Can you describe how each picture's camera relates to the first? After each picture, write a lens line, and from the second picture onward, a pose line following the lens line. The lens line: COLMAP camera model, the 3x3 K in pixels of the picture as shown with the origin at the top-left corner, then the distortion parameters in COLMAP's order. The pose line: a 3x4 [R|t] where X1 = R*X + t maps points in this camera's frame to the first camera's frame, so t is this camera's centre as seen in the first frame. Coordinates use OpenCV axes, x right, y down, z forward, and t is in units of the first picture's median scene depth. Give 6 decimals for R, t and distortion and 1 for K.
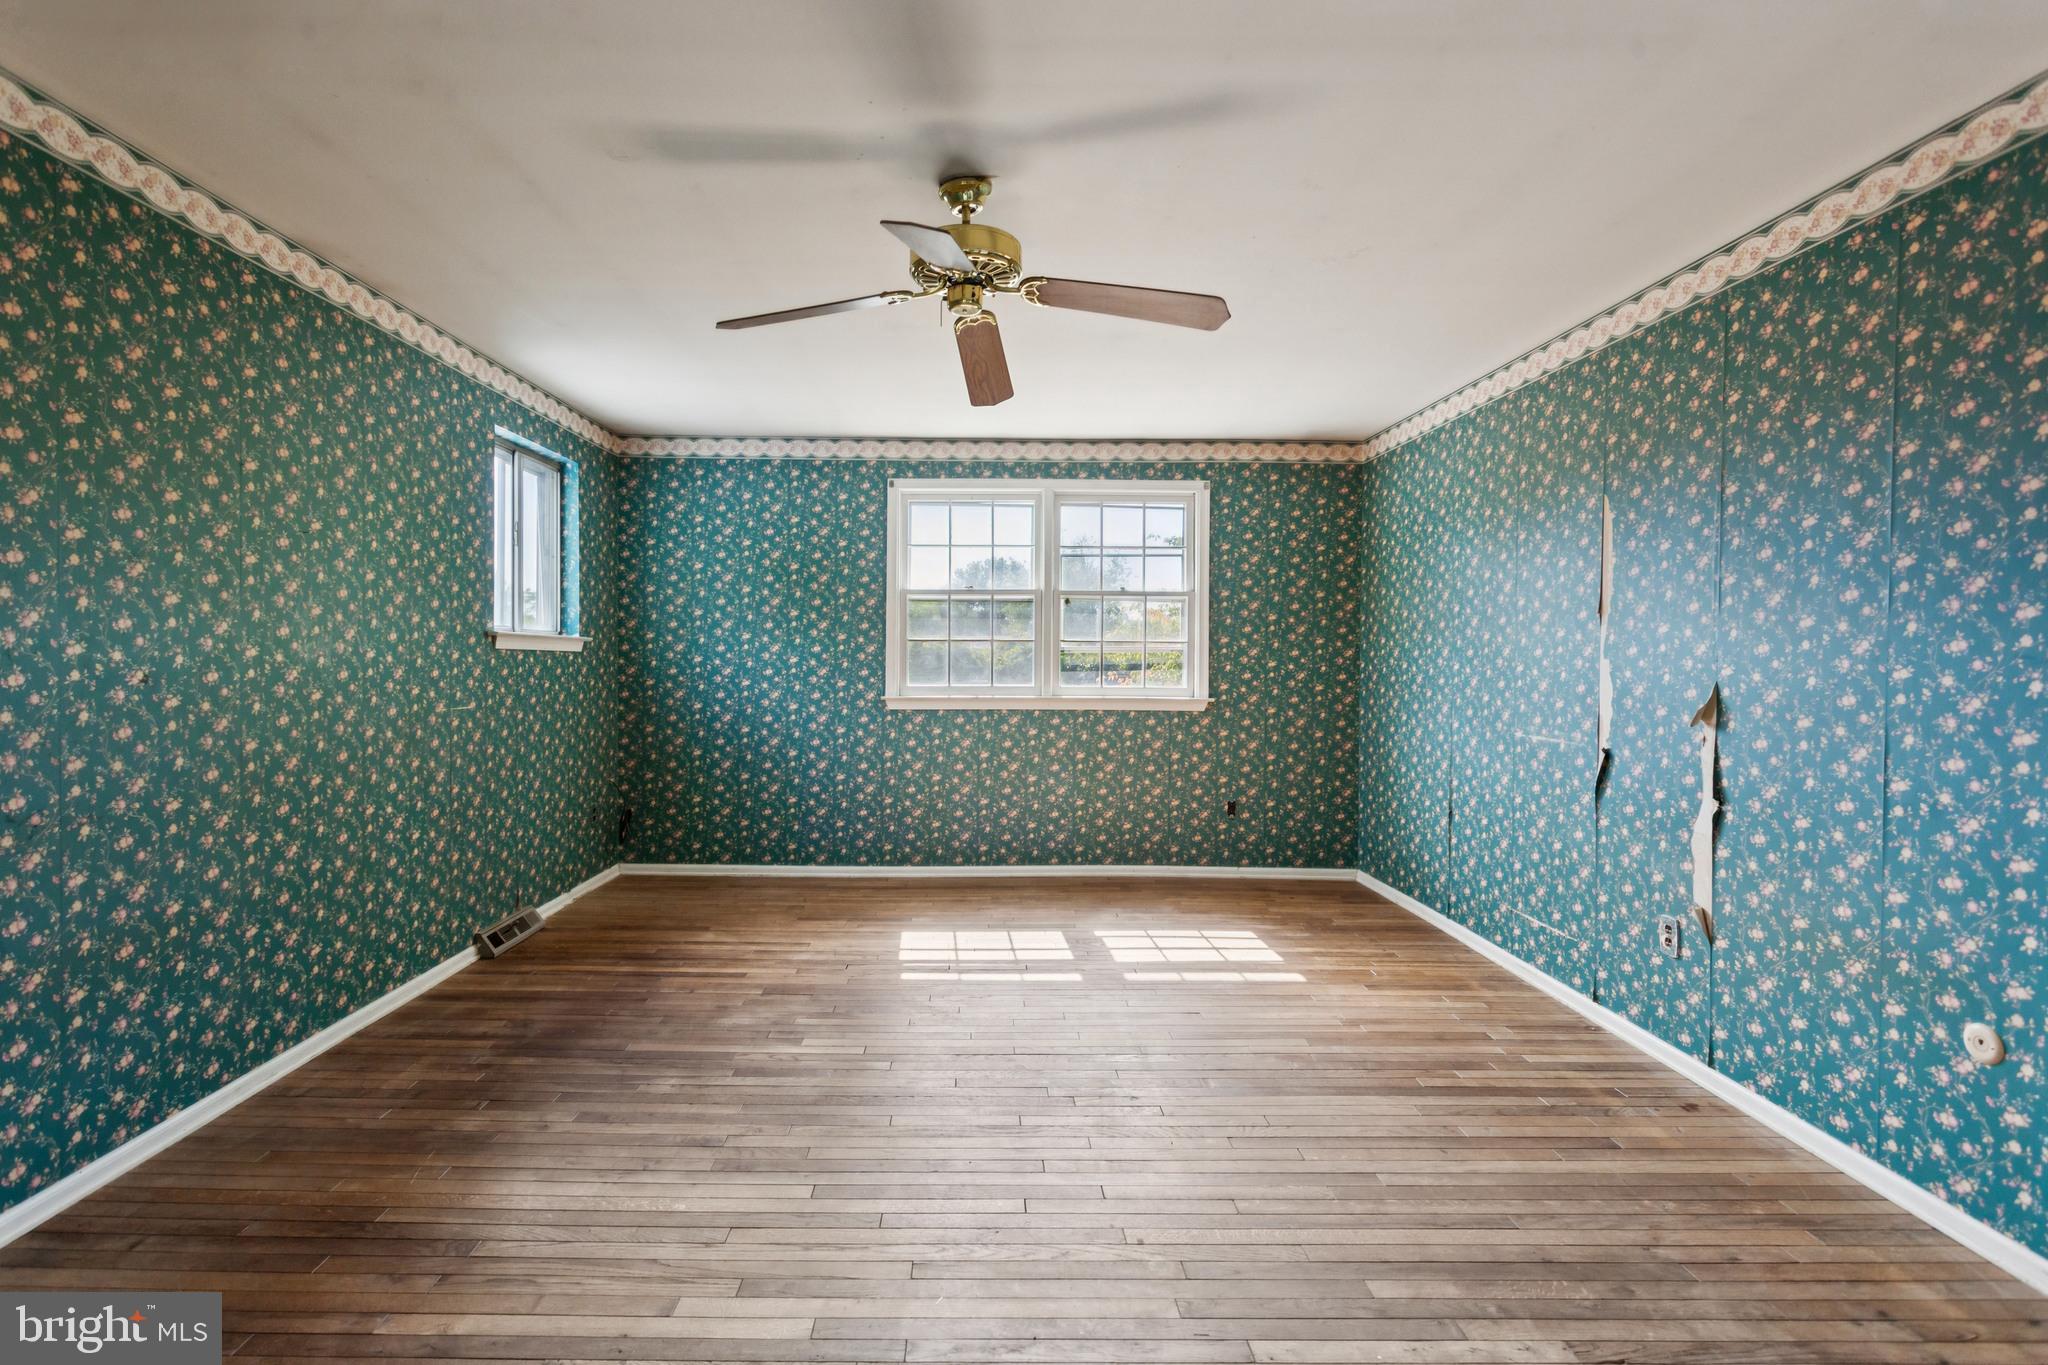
lens RADIAL K [[977.9, 0, 987.0], [0, 977.9, 678.6], [0, 0, 1]] dist [-0.003772, 0.012776]
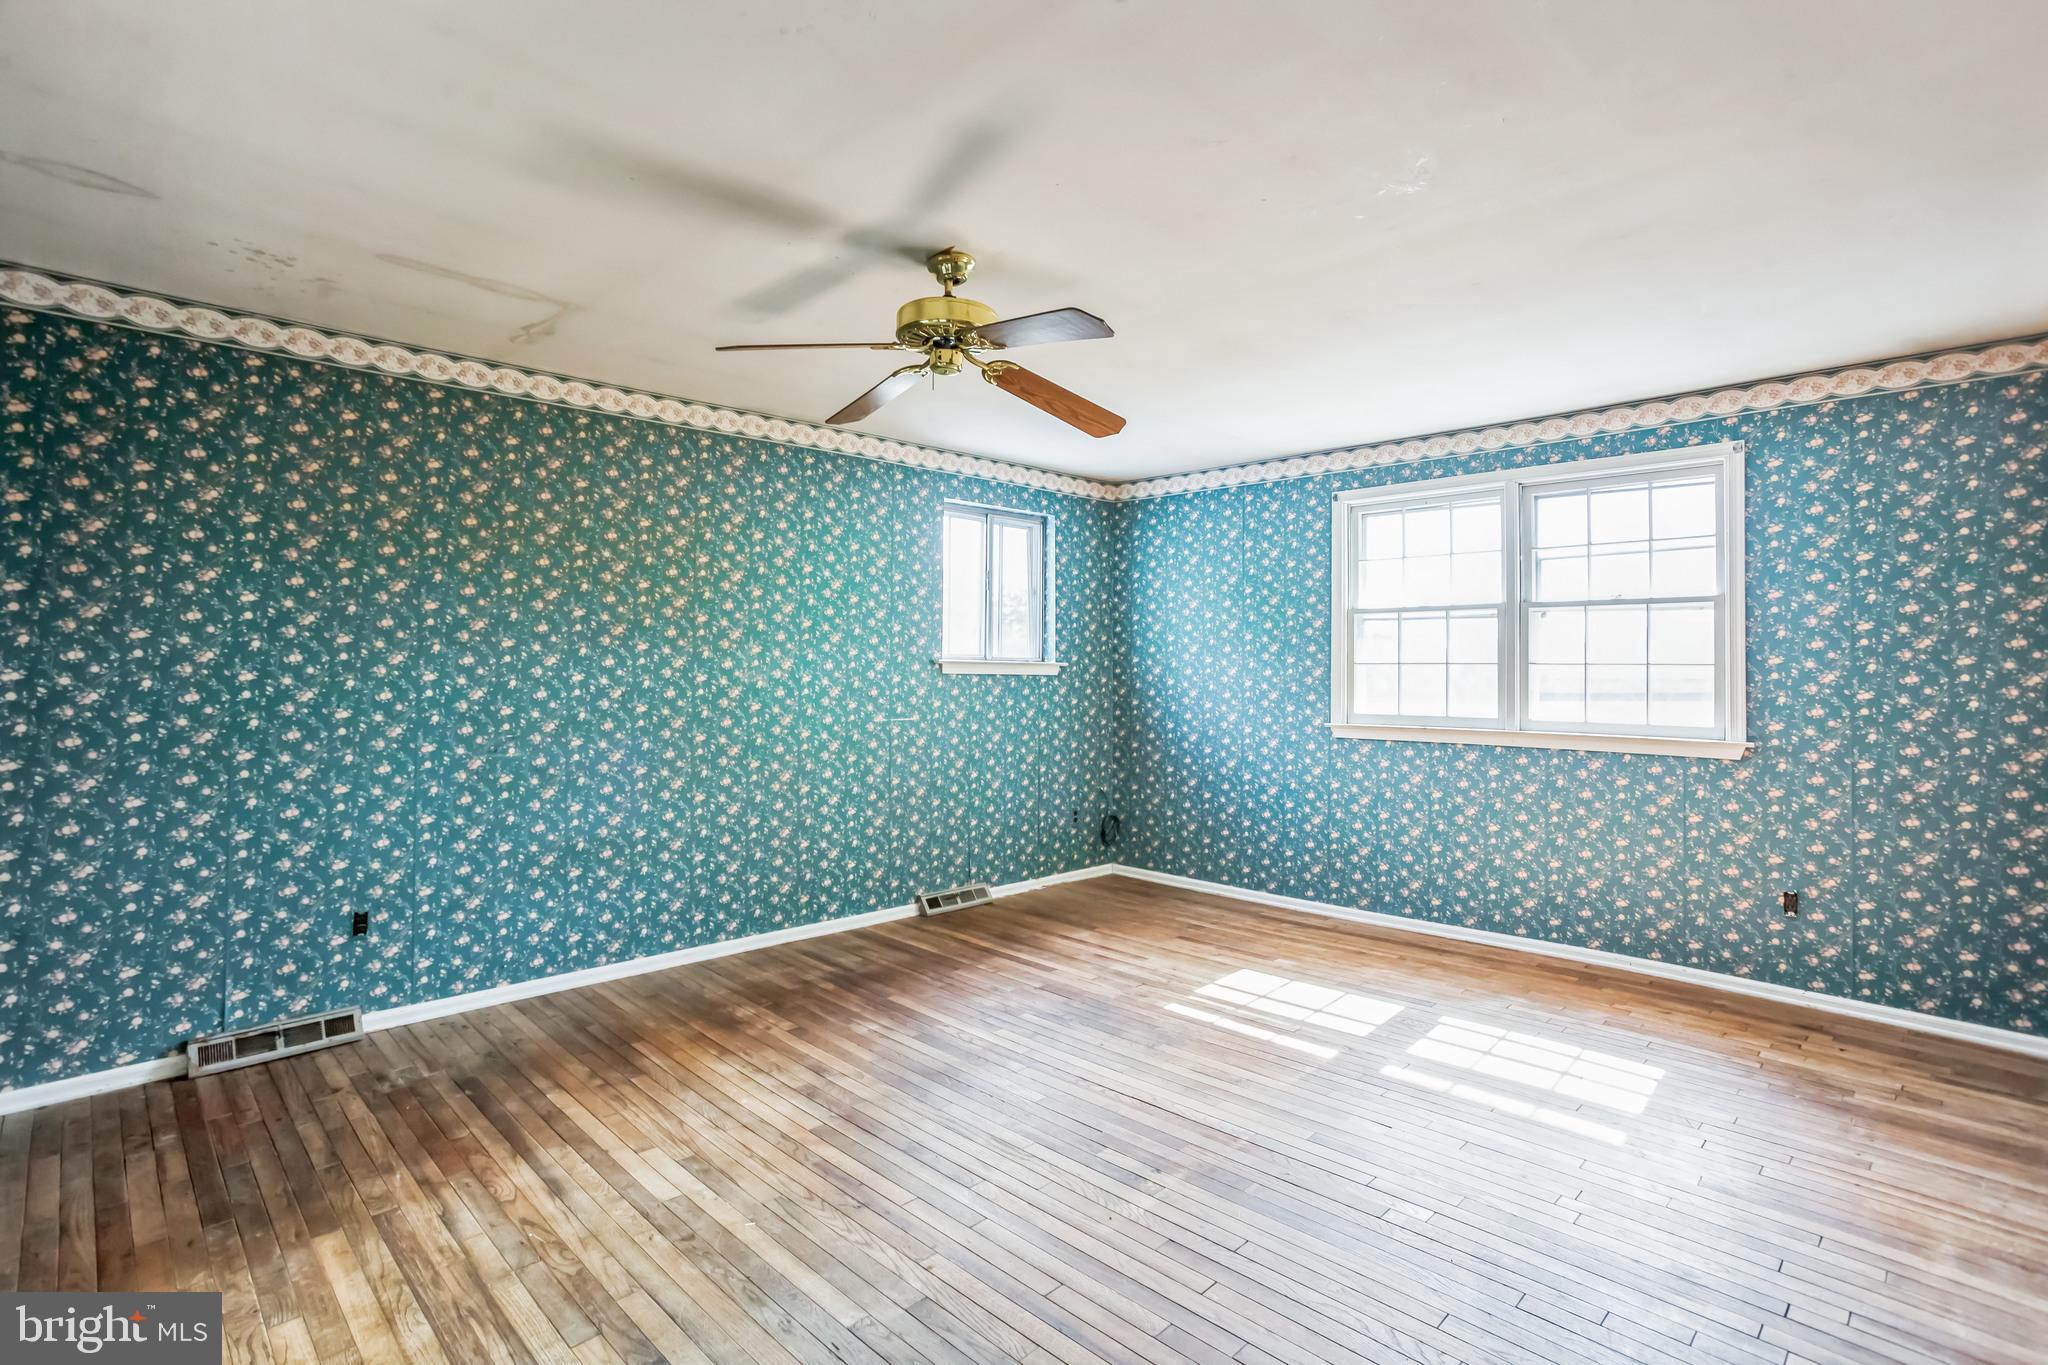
lens RADIAL K [[990.6, 0, 1046.8], [0, 990.6, 663.2], [0, 0, 1]] dist [-0.059962, 0.051665]
pose [[0.710962, -0.005059, -0.703213, 0.412924], [-0.018156, 0.999509, -0.025546, -0.011409], [0.702996, 0.030930, 0.710521, 0.150588]]
